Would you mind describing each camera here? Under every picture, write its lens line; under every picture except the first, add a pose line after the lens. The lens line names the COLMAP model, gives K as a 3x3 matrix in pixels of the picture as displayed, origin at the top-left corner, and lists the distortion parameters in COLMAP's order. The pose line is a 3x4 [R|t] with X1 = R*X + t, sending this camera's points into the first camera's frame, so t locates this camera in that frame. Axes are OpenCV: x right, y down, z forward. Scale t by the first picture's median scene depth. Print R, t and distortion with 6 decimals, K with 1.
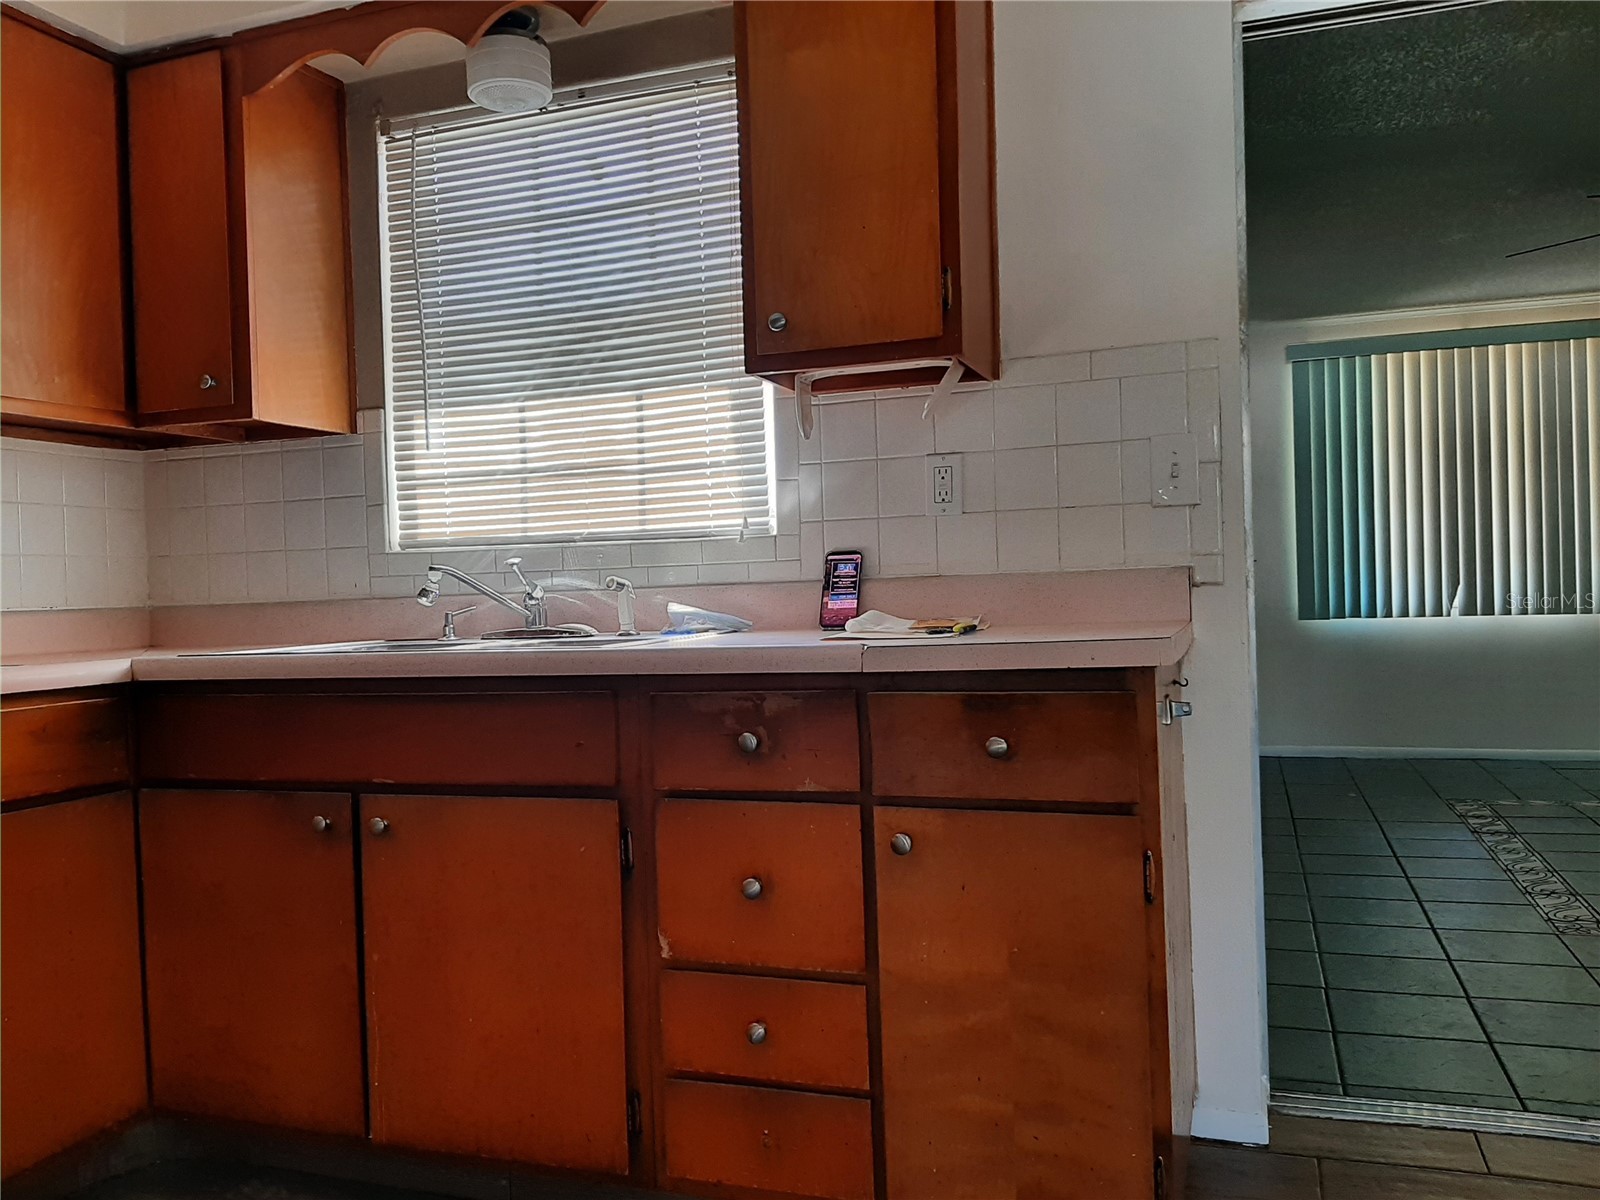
lens RADIAL K [[1244.6, 0, 801.3], [0, 1244.6, 602.3], [0, 0, 1]] dist [0.098720, -0.168590]
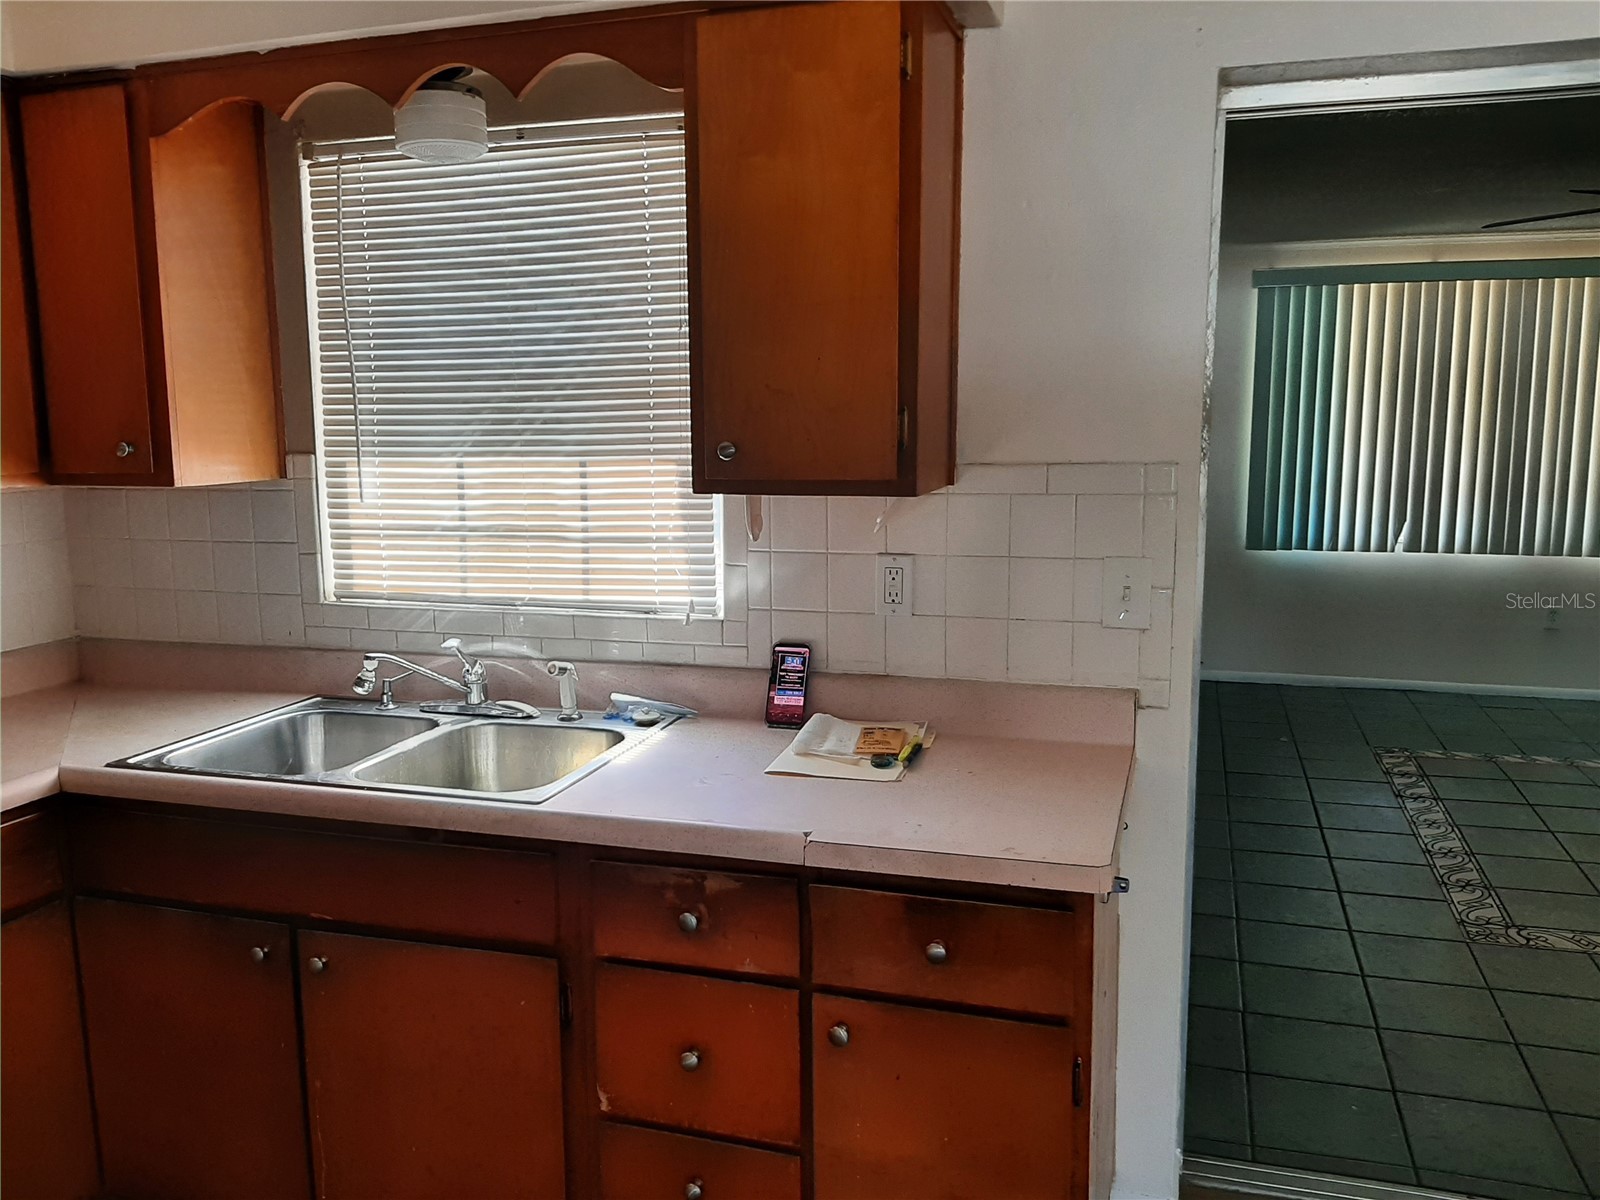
lens RADIAL K [[1246.9, 0, 797.3], [0, 1246.9, 591.0], [0, 0, 1]] dist [0.092323, -0.156781]
pose [[0.999178, 0.018326, 0.036155, 0.002142], [-0.022995, 0.990812, 0.133274, -0.187956], [-0.033380, -0.133996, 0.990419, 0.025089]]
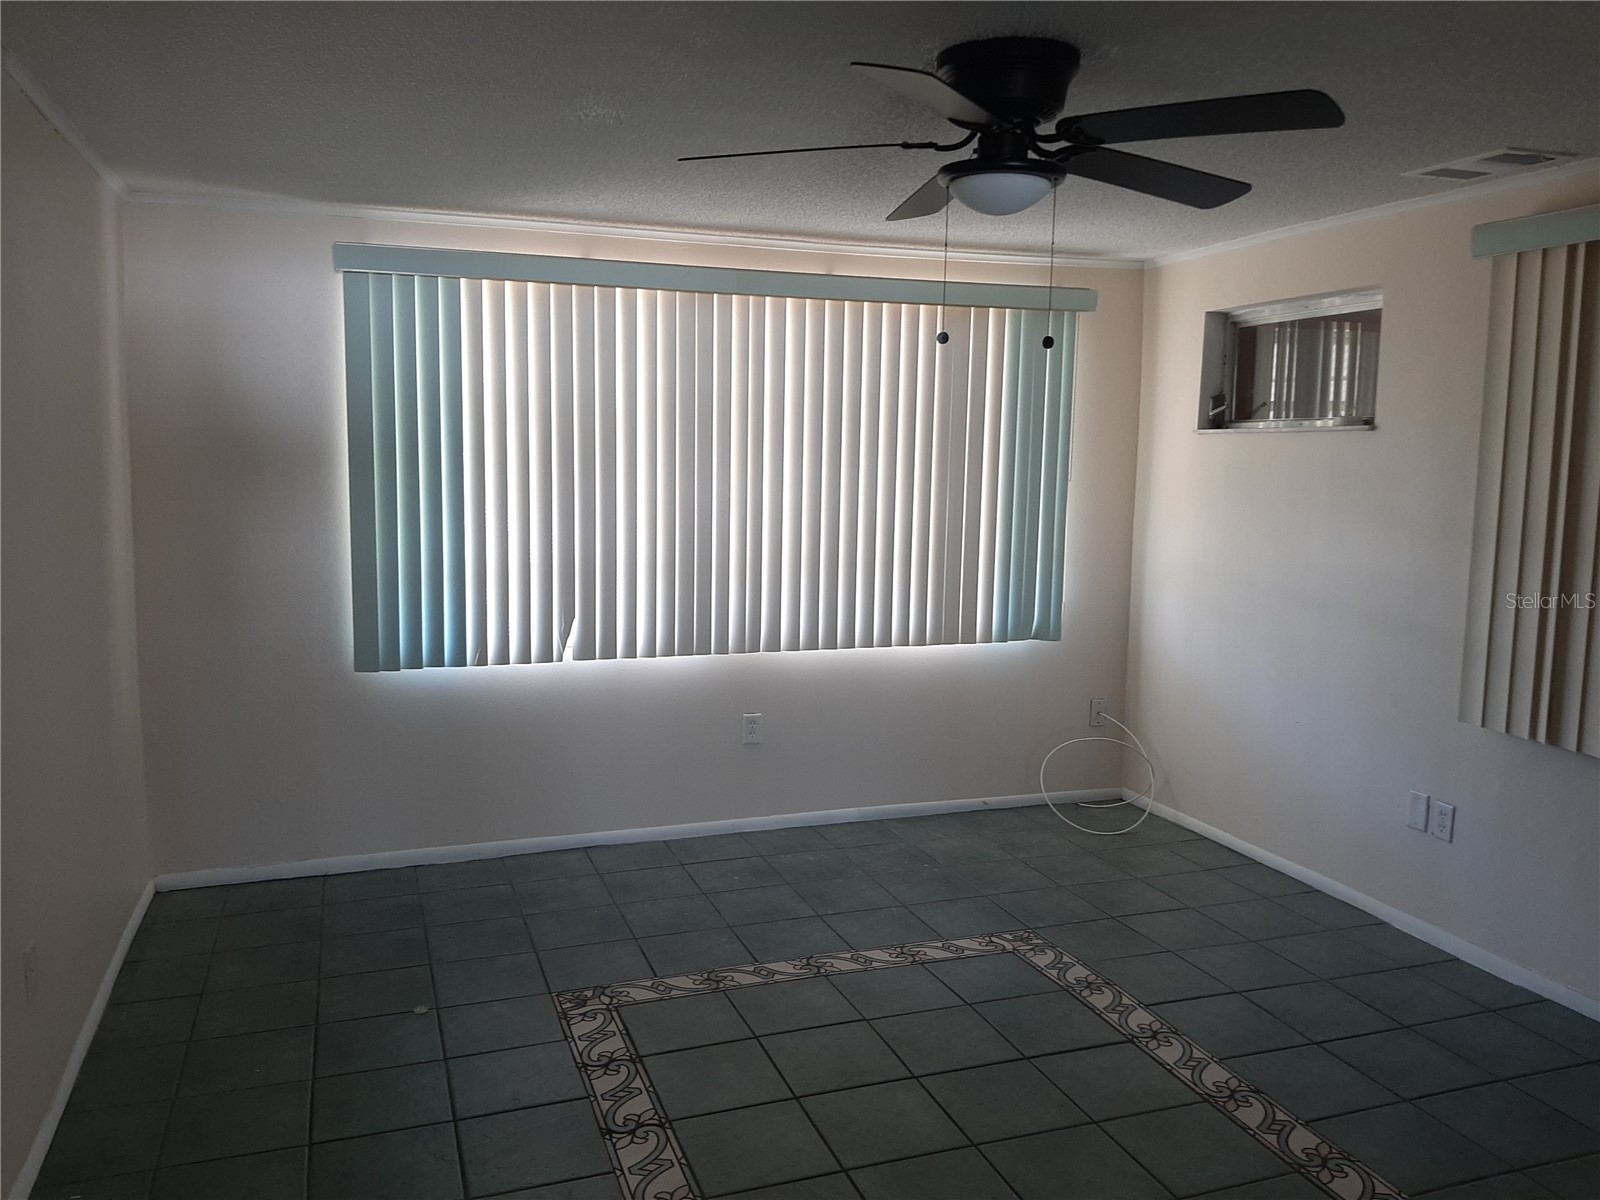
lens RADIAL K [[1238.6, 0, 803.8], [0, 1238.6, 594.1], [0, 0, 1]] dist [0.081380, -0.234917]
pose [[0.776586, -0.031030, 0.629247, 0.404248], [-0.031202, 0.995666, 0.087607, -0.215595], [-0.629239, -0.087669, 0.772252, 0.846728]]
